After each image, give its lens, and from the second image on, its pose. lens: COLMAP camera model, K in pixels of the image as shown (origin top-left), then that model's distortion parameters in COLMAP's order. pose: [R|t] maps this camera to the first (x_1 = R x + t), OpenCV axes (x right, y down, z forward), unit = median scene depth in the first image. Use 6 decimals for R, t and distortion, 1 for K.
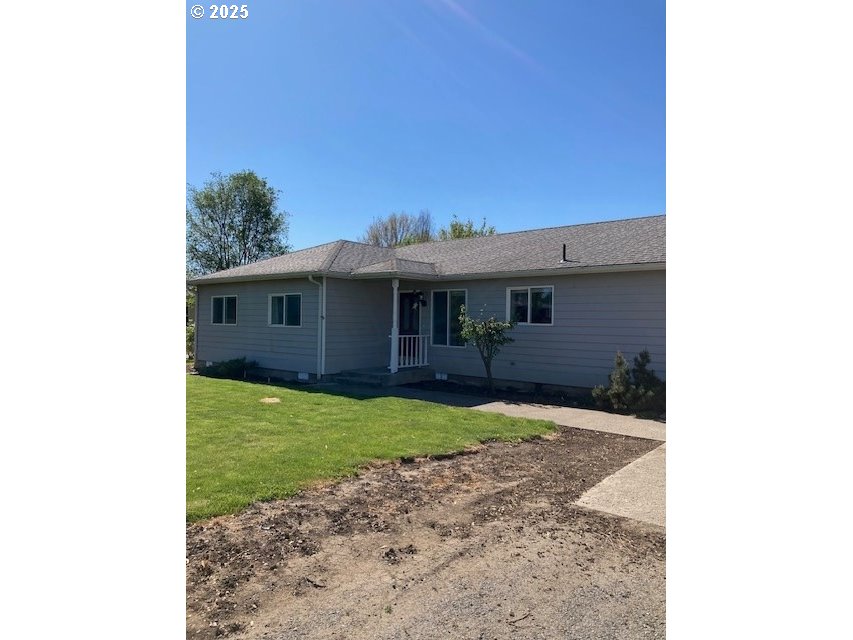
lens RADIAL K [[530.7, 0, 426.5], [0, 530.7, 320.0], [0, 0, 1]] dist [0.000256, -0.000449]
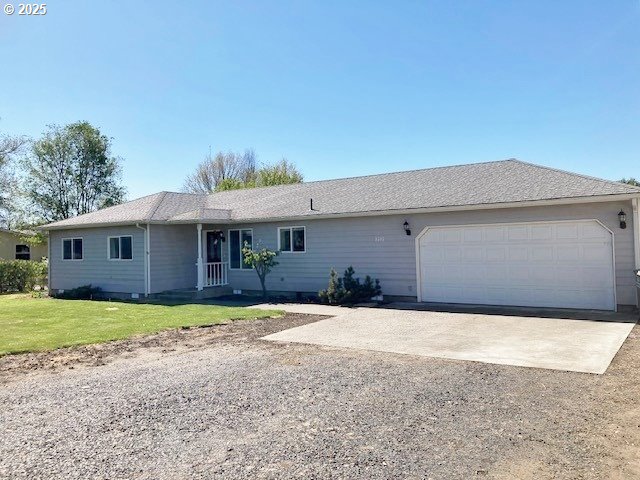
lens RADIAL K [[508.8, 0, 320.0], [0, 508.8, 240.0], [0, 0, 1]] dist [-0.000441, 0.003181]
pose [[0.993311, -0.036162, 0.109663, 0.099454], [0.037301, 0.999269, -0.008353, -0.009509], [-0.109281, 0.012388, 0.993934, -0.351315]]
